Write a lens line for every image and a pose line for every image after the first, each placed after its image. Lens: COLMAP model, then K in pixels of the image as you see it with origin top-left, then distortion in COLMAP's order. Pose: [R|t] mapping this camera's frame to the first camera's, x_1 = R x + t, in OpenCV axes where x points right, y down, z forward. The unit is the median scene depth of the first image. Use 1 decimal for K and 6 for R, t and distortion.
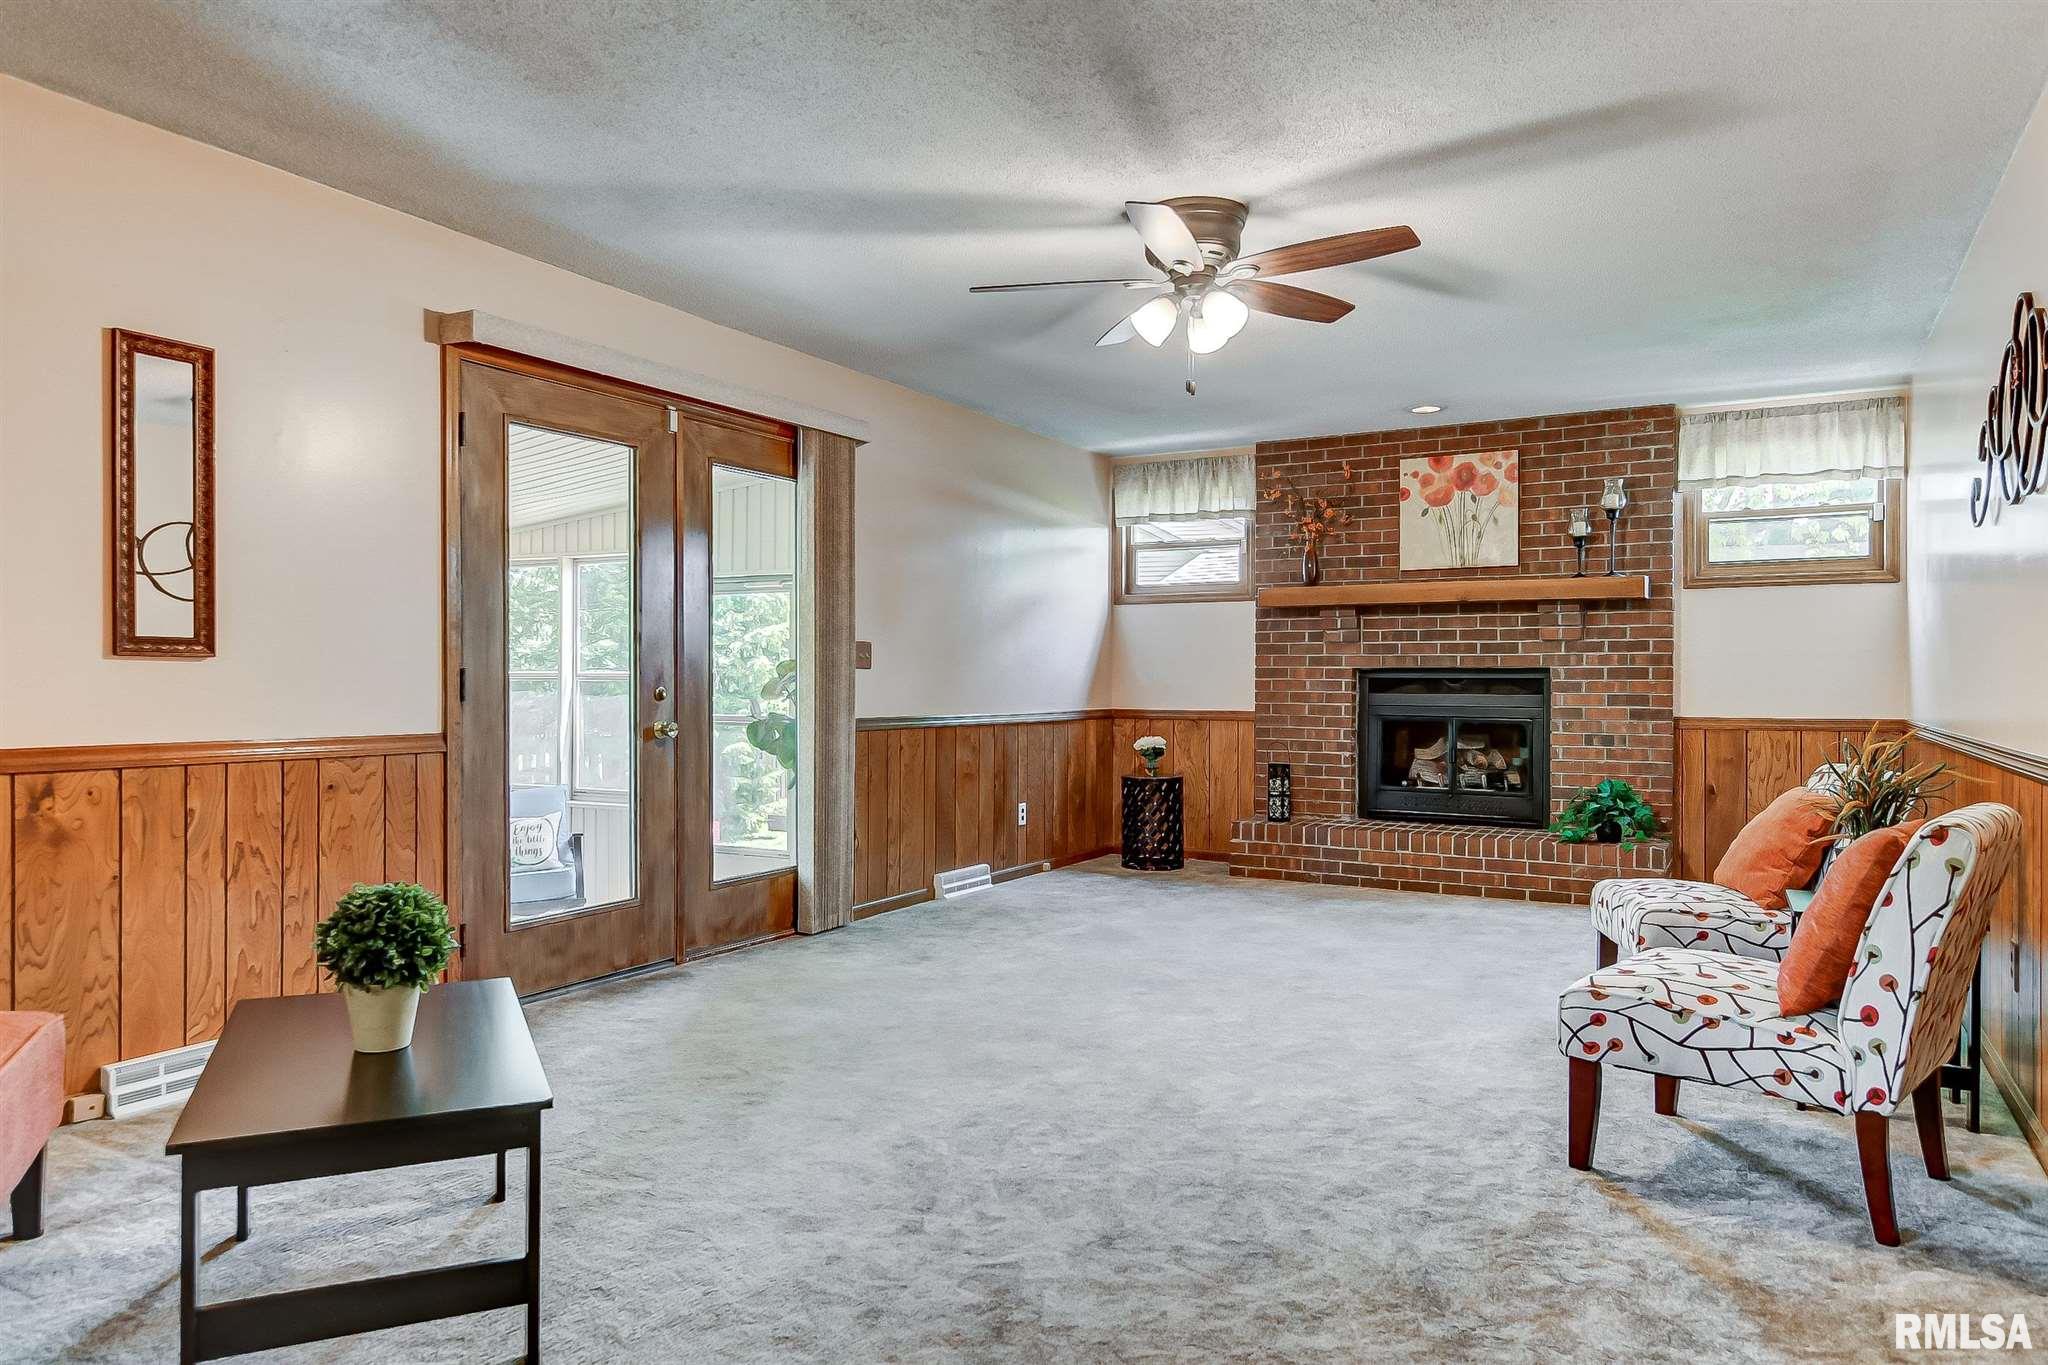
lens RADIAL K [[1325.2, 0, 1023.6], [0, 1325.2, 683.0], [0, 0, 1]] dist [0.005207, 0.001300]
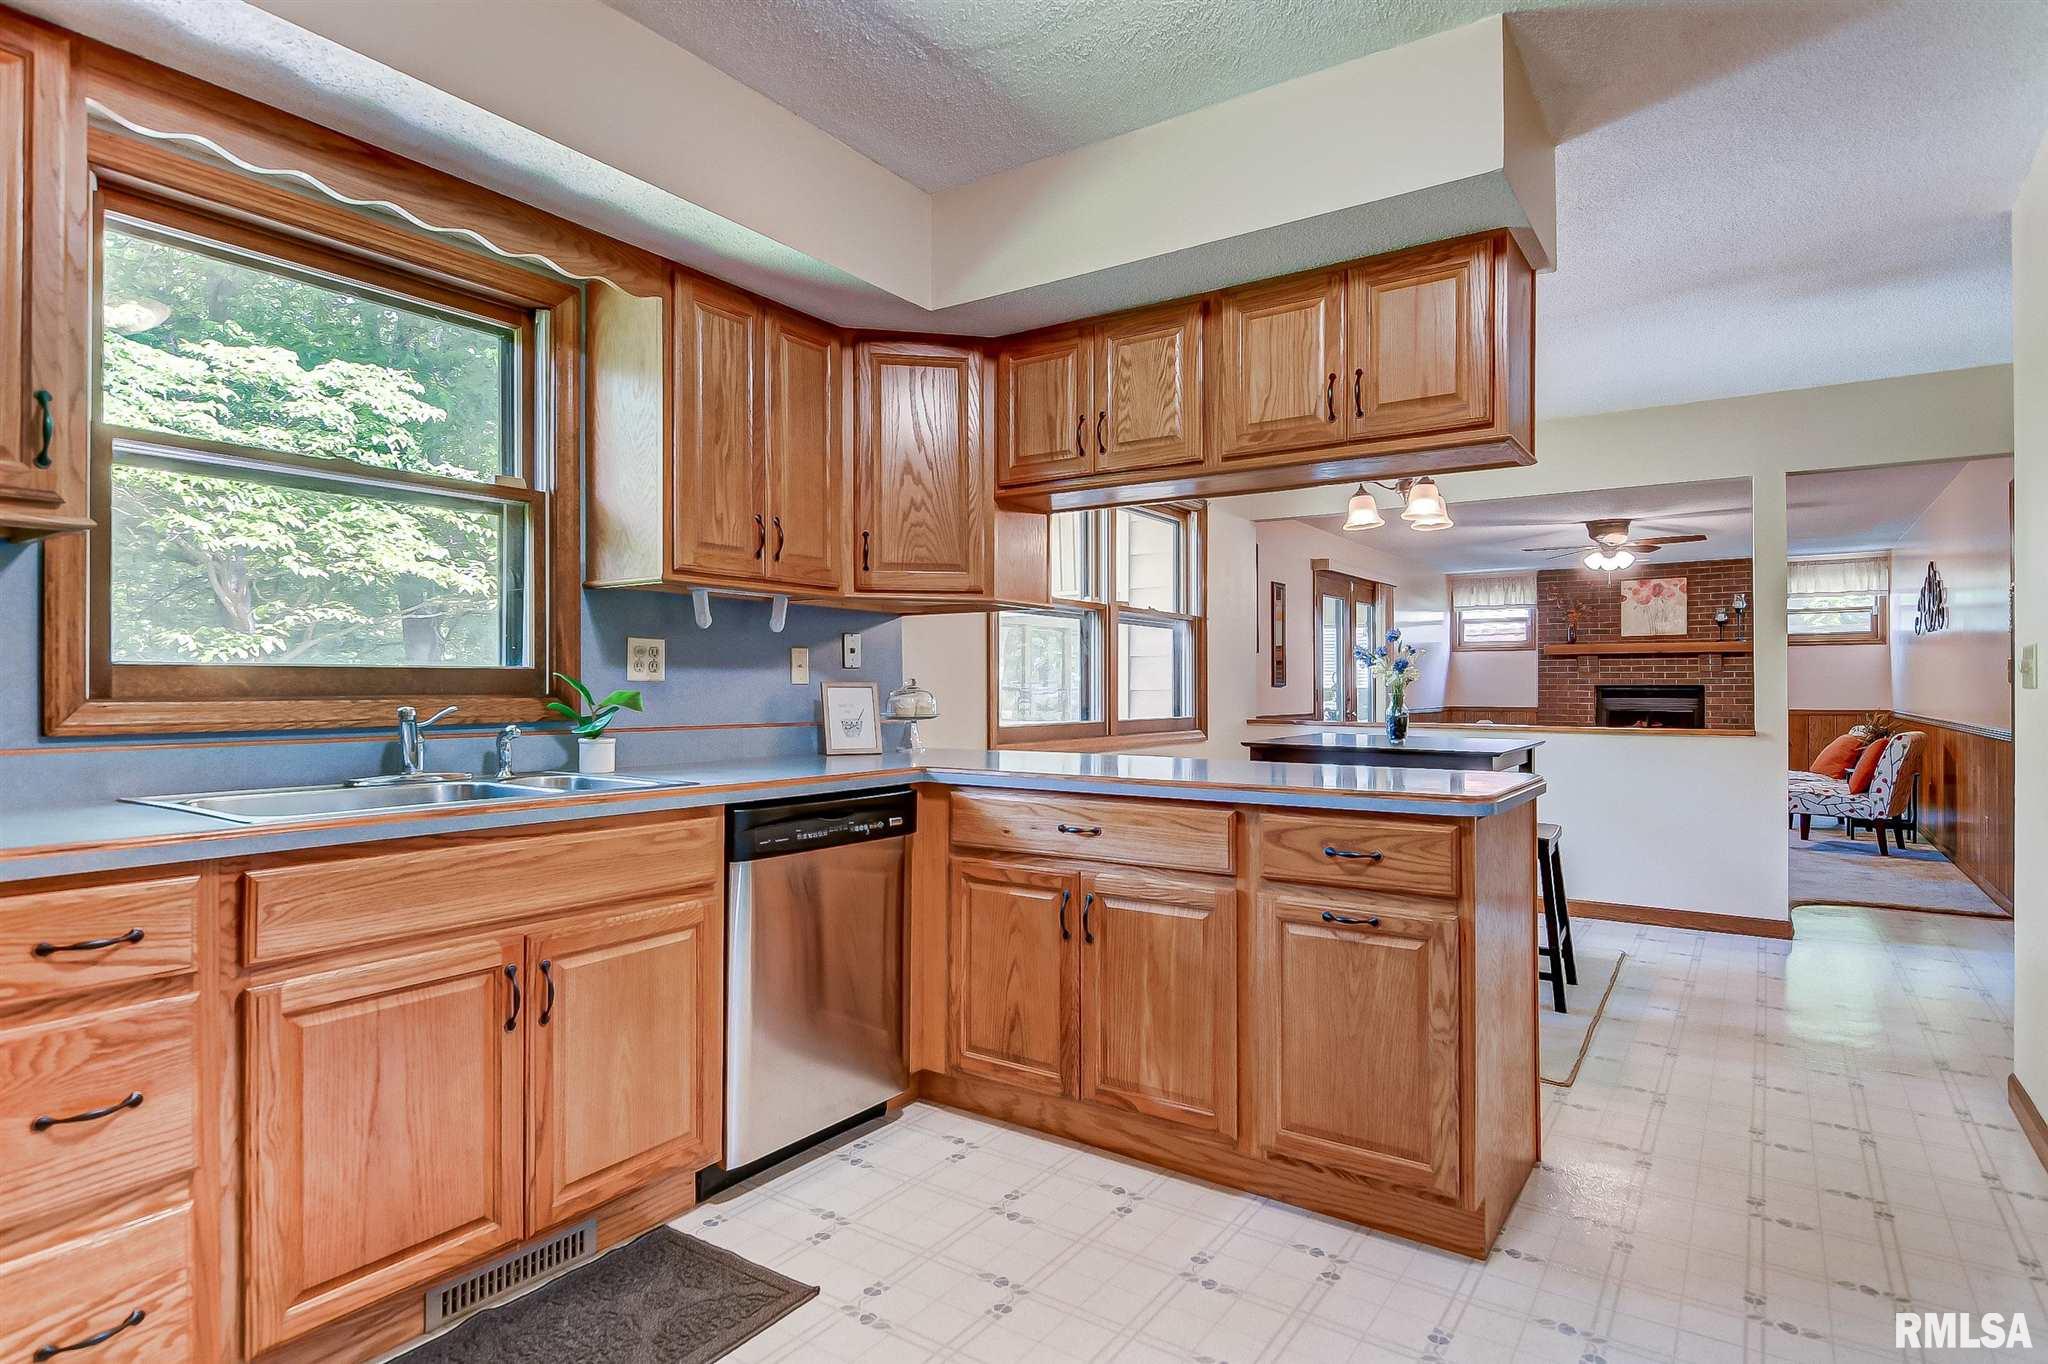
lens RADIAL K [[1102.3, 0, 1017.0], [0, 1102.3, 678.9], [0, 0, 1]] dist [-0.000245, -0.000815]
pose [[0.996371, -0.003290, -0.085055, -0.500163], [0.002518, 0.999955, -0.009184, -0.008106], [0.085081, 0.008936, 0.996334, -0.758114]]
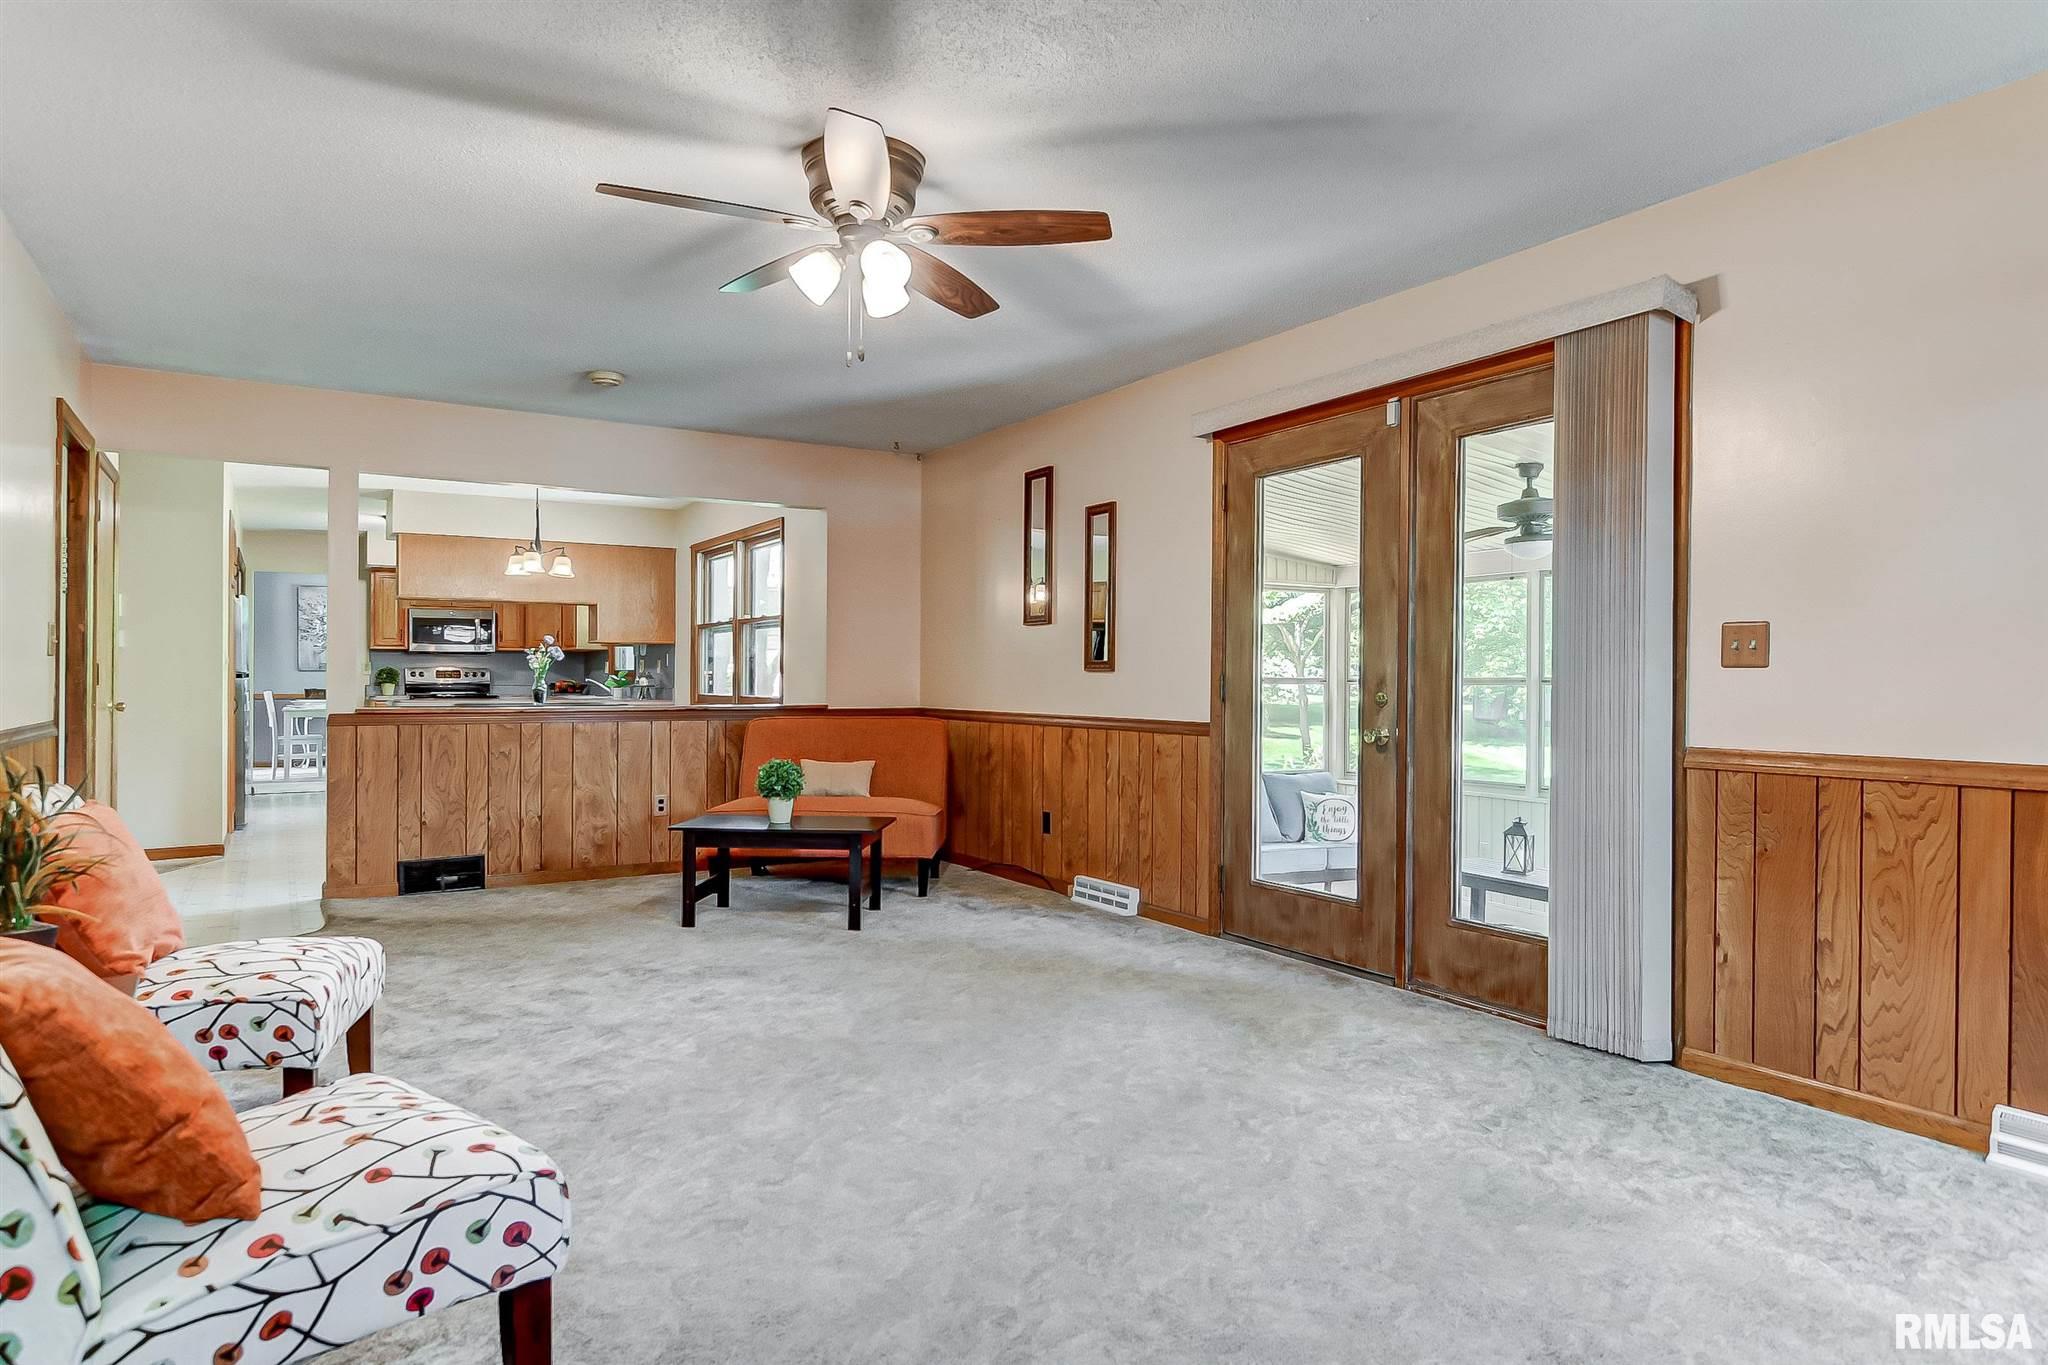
lens RADIAL K [[1271.3, 0, 1015.3], [0, 1271.3, 677.5], [0, 0, 1]] dist [-0.020815, -0.002200]
pose [[-0.520292, -0.005021, -0.853974, 0.768617], [-0.004955, 0.999984, -0.002860, -0.004360], [0.853974, 0.002743, -0.520308, 1.460297]]
